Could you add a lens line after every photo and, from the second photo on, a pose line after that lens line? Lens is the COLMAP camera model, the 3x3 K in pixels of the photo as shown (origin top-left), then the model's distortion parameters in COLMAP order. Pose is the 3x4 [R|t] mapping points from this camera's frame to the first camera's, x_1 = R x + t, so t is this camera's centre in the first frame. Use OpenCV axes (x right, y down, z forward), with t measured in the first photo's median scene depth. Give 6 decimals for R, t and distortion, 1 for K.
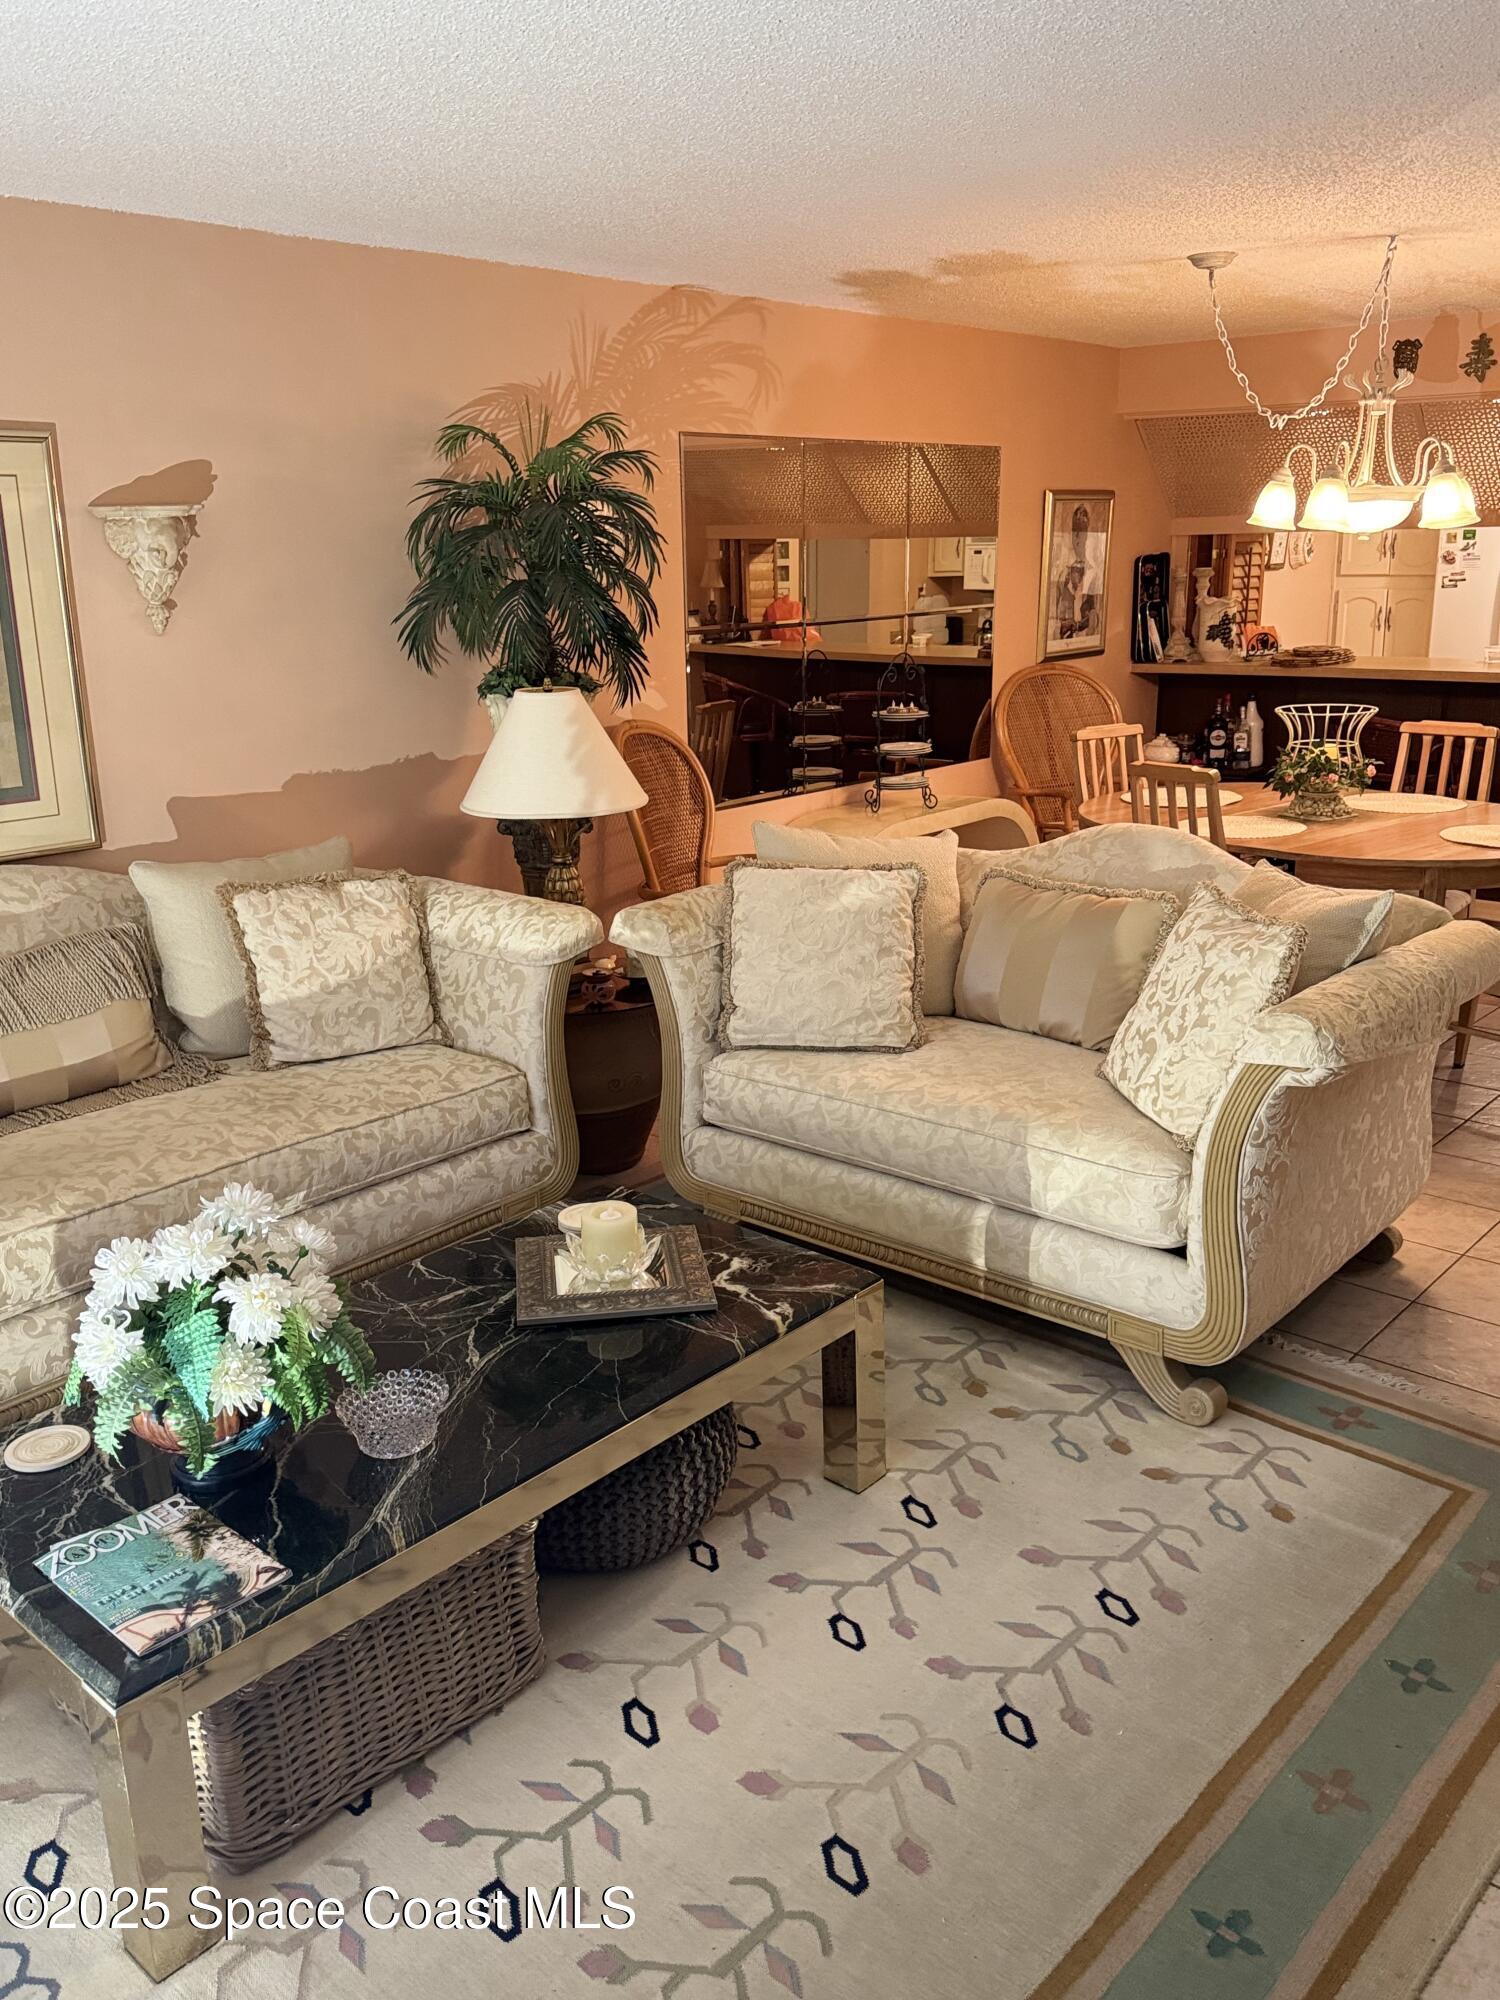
lens RADIAL K [[1594.3, 0, 748.4], [0, 1594.3, 1031.1], [0, 0, 1]] dist [0.139057, -0.241257]
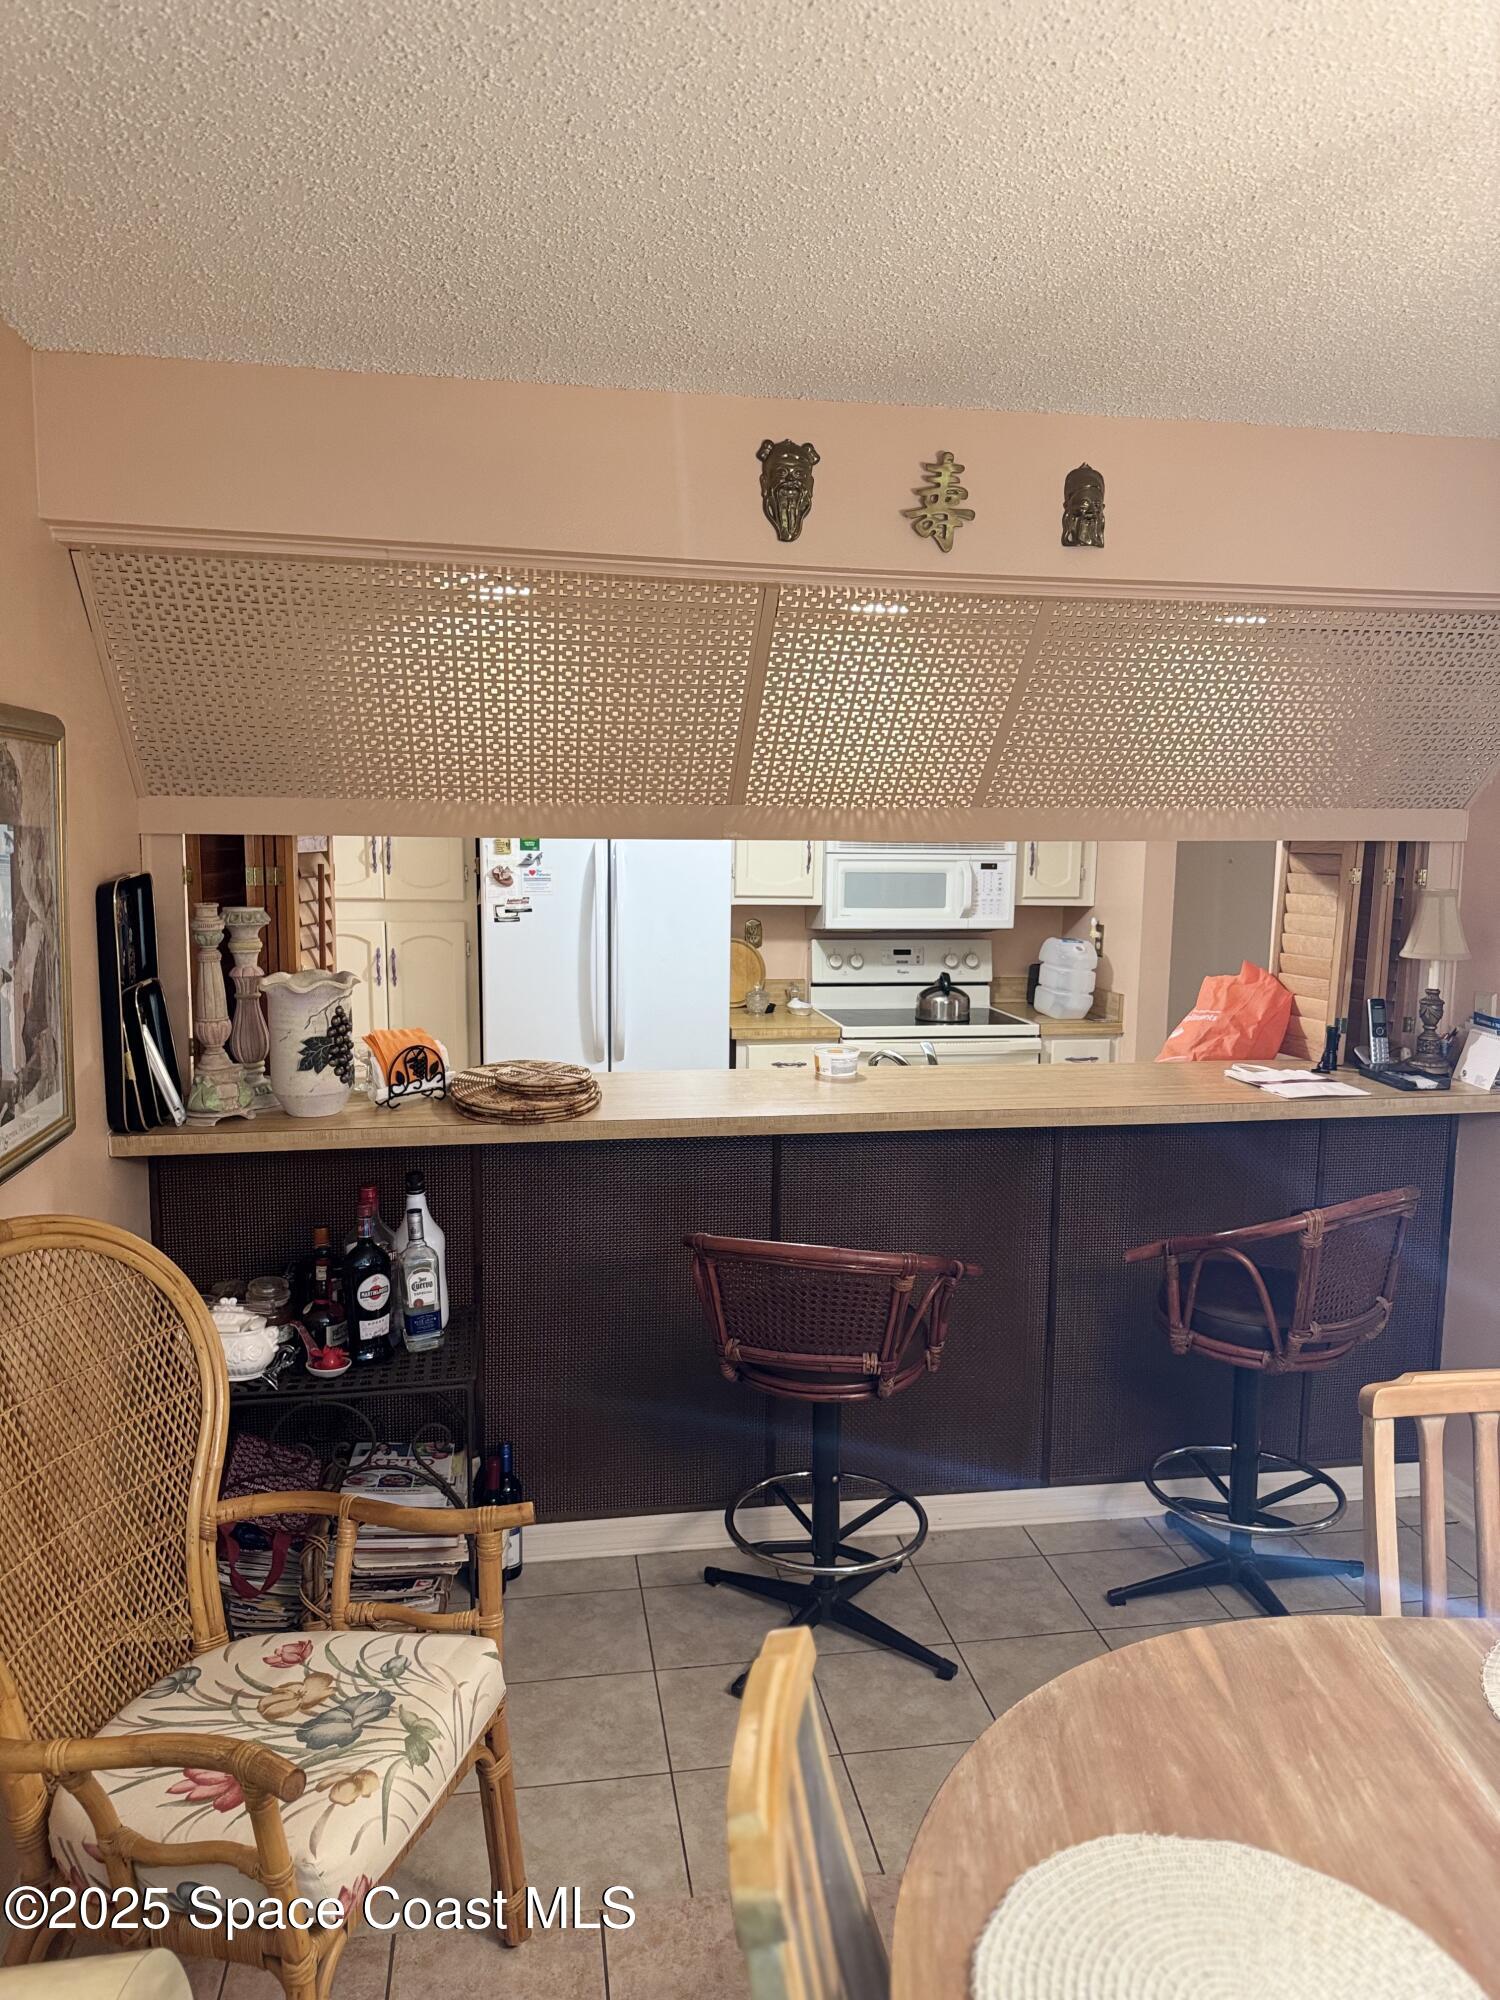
lens RADIAL K [[1400.3, 0, 750.0], [0, 1400.3, 1000.0], [0, 0, 1]] dist [-0.000032, -0.000199]
pose [[0.621527, -0.072631, 0.780018, 0.058318], [0.204614, 0.976181, -0.072143, -0.176793], [-0.756199, 0.204442, 0.621584, 0.571075]]
